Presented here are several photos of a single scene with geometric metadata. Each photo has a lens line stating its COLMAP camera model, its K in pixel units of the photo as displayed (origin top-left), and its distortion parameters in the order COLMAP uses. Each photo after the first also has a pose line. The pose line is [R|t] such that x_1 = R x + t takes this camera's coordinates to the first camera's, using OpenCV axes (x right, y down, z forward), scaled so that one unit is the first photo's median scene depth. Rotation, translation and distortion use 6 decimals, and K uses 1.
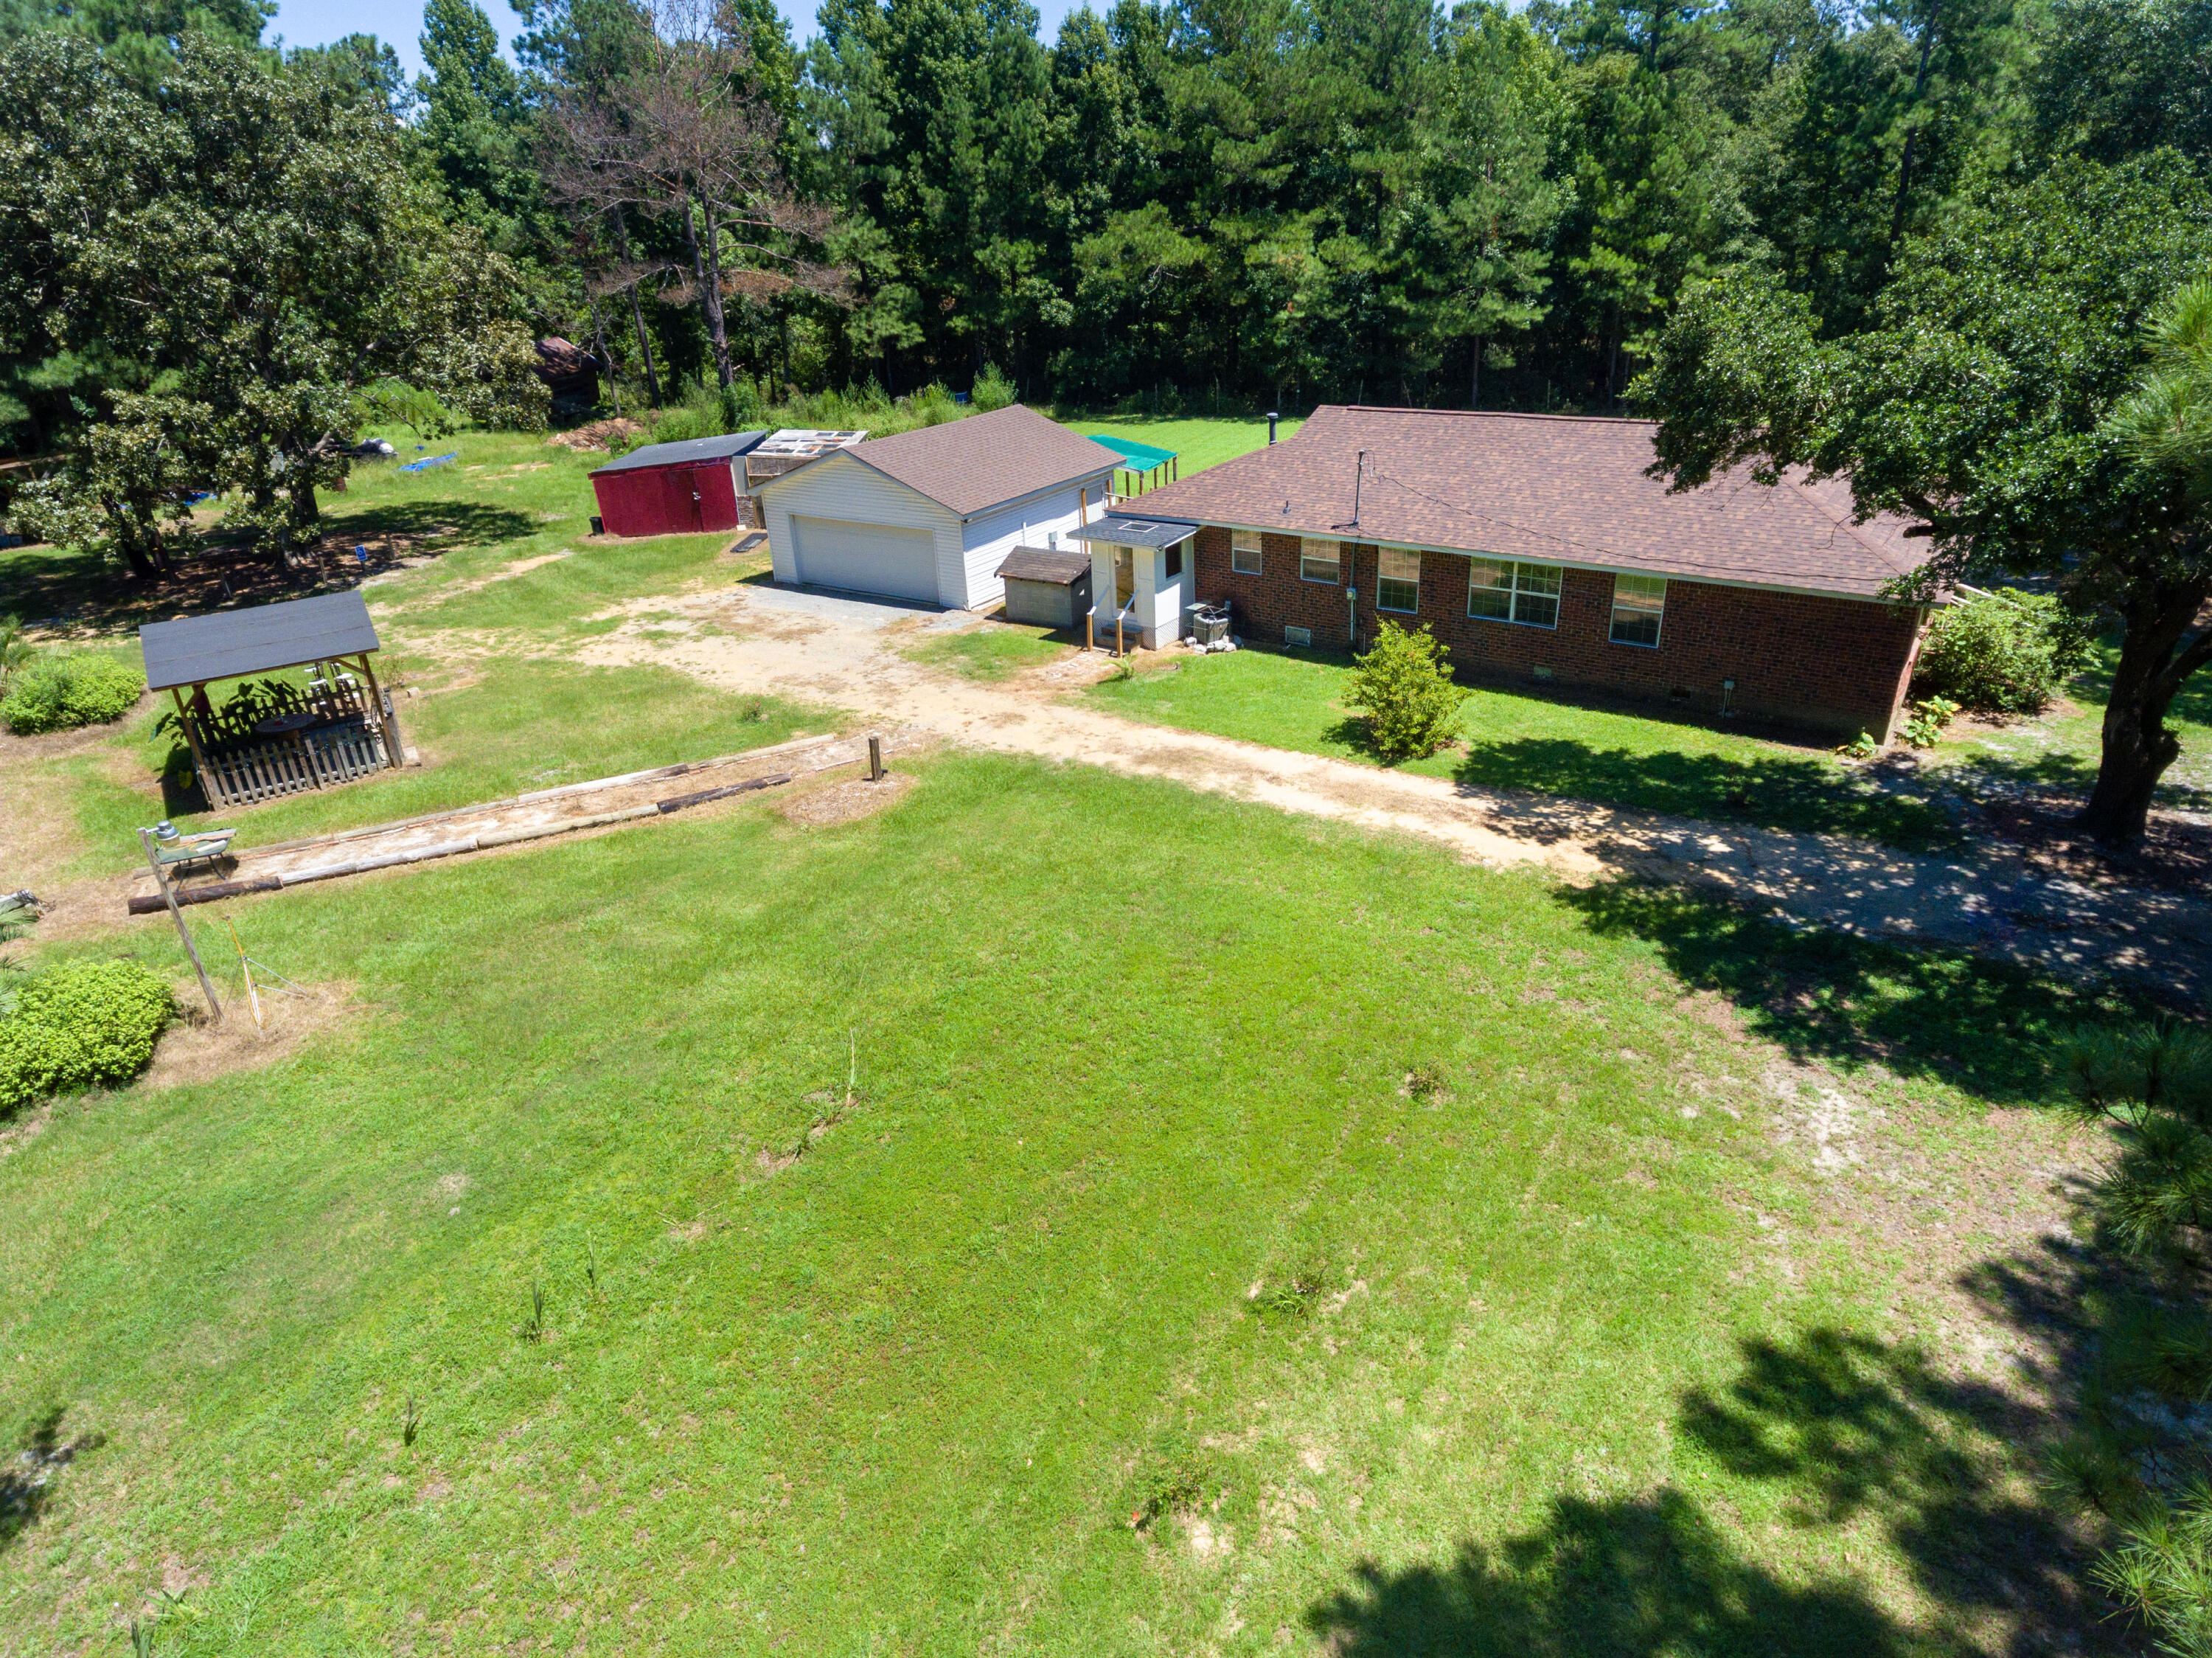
lens RADIAL K [[1312.0, 0, 1114.1], [0, 1312.0, 771.6], [0, 0, 1]] dist [-0.005416, 0.003263]
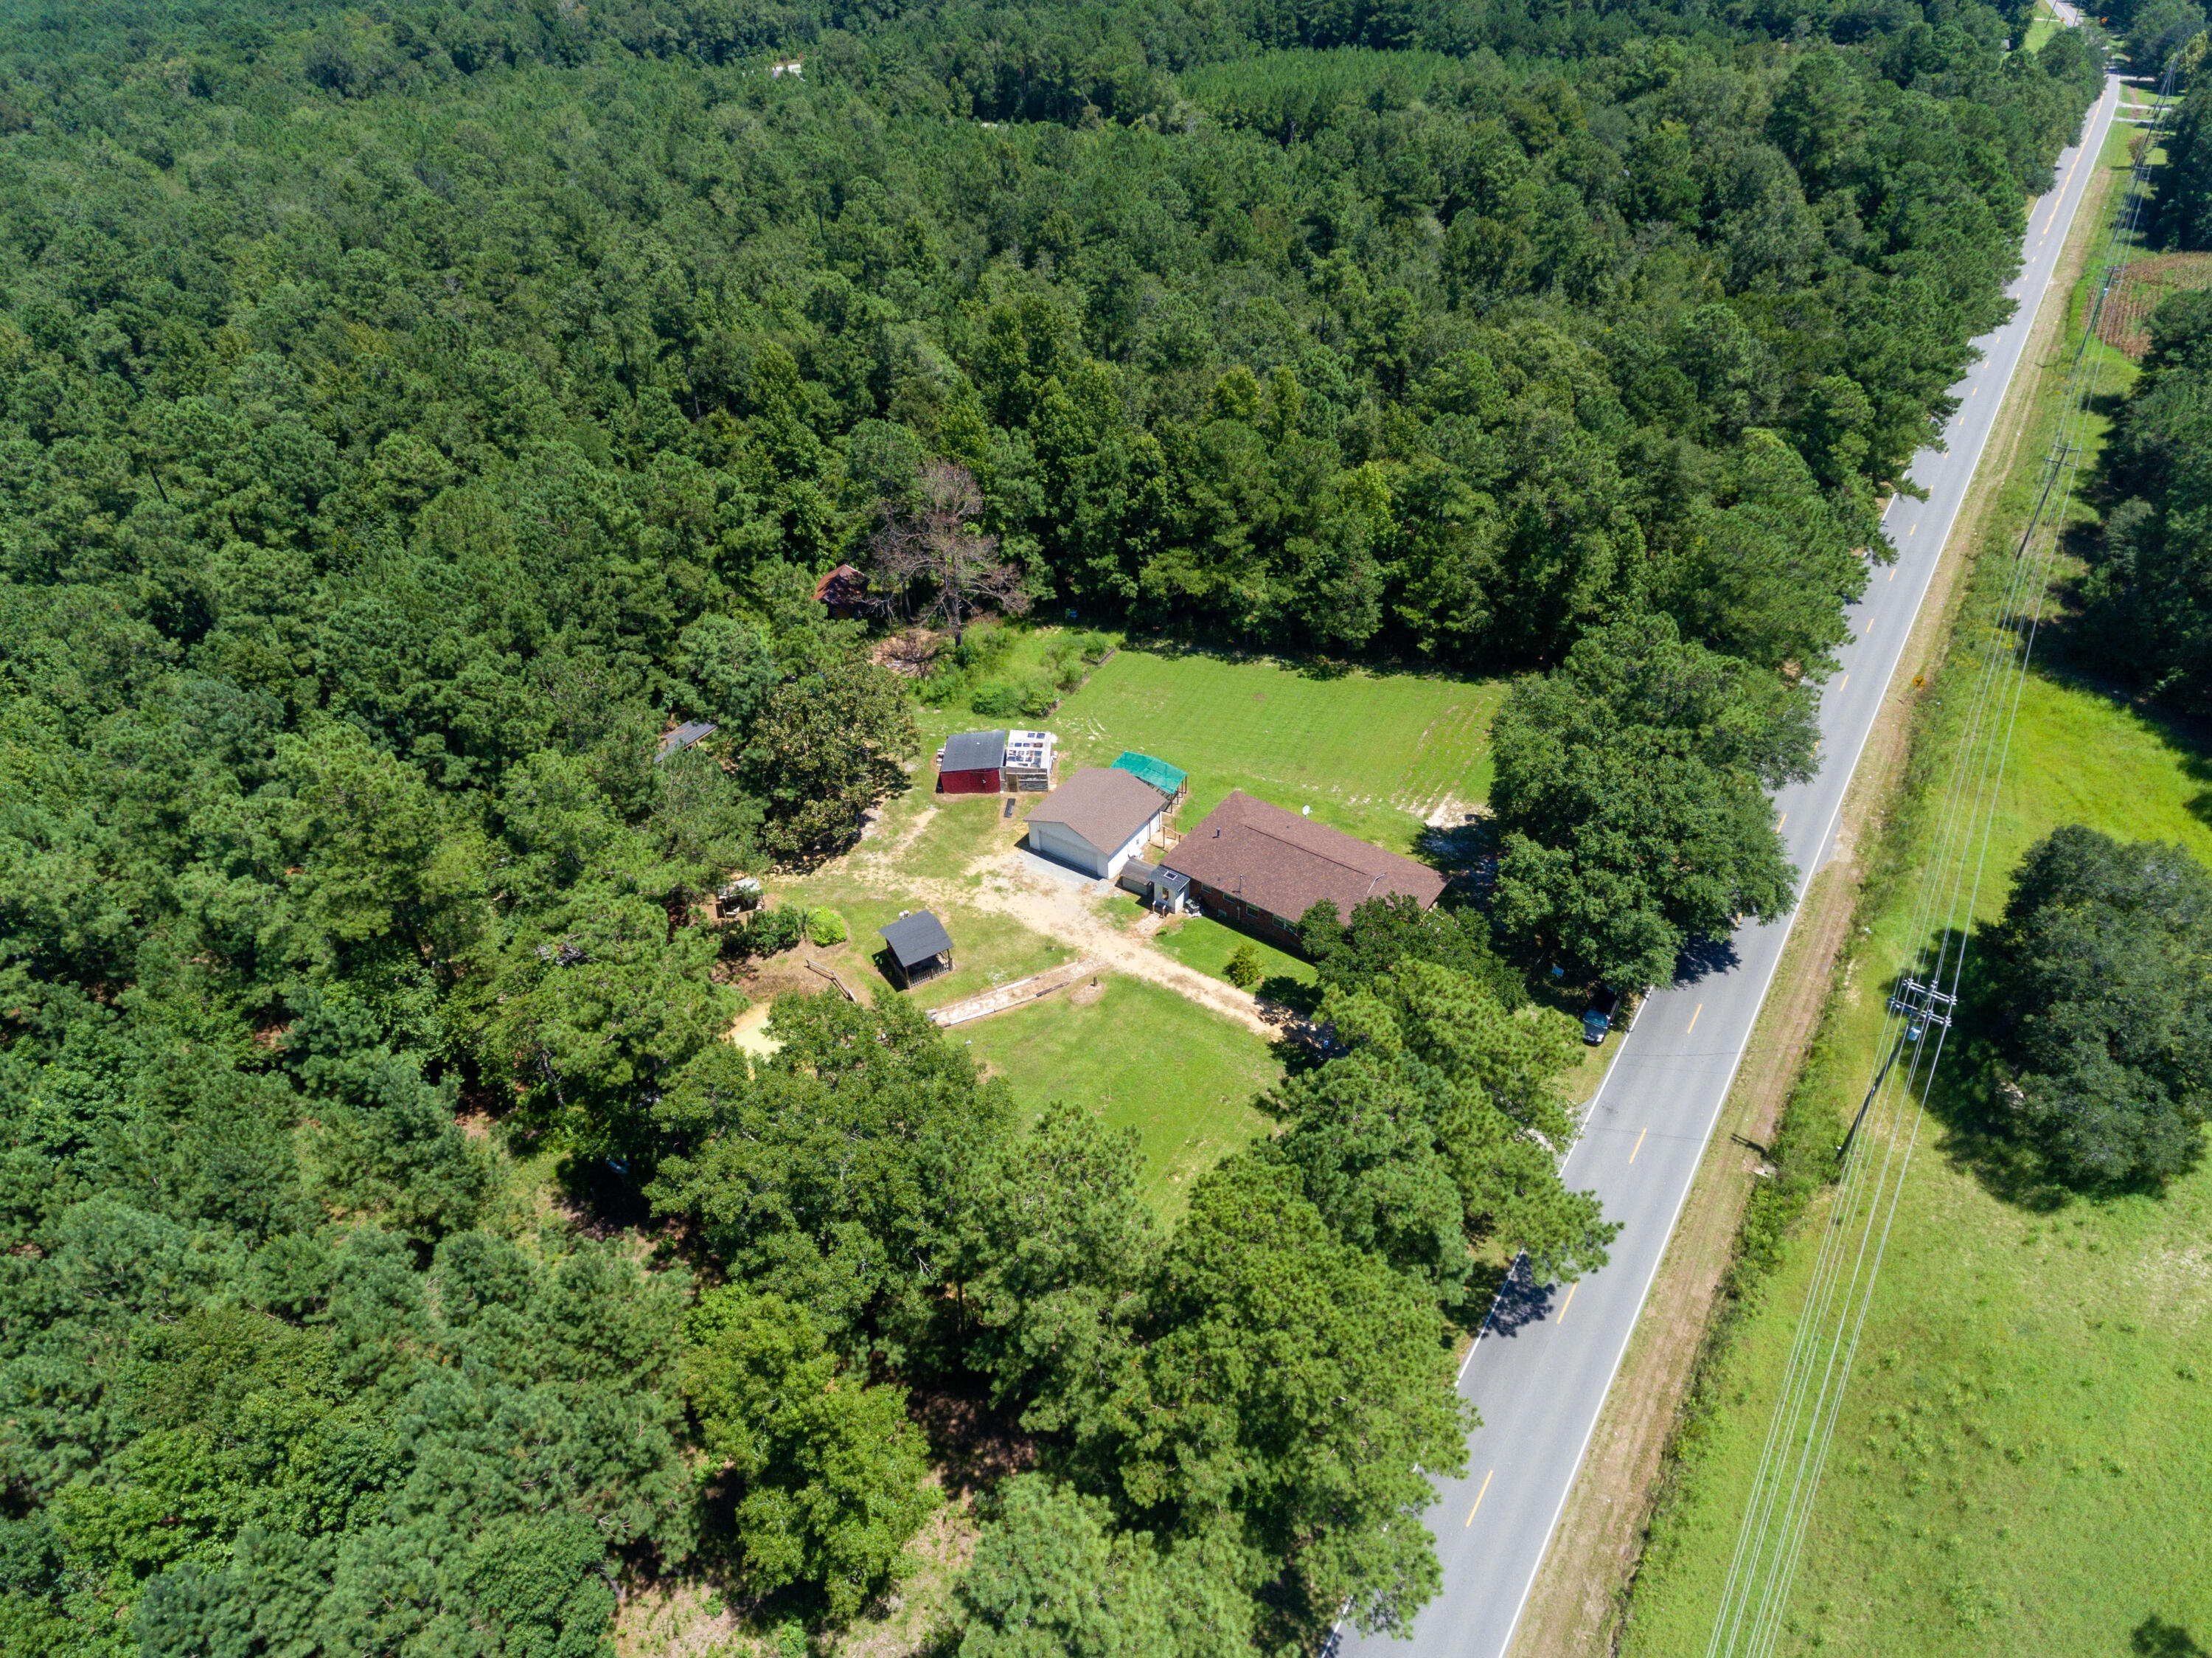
lens RADIAL K [[1312.0, 0, 1127.0], [0, 1312.0, 756.9], [0, 0, 1]] dist [-0.005416, 0.003263]
pose [[0.999660, 0.026054, 0.000789, -0.089018], [-0.025698, 0.980037, 0.197148, -1.020260], [0.004363, -0.197101, 0.980373, -1.844805]]
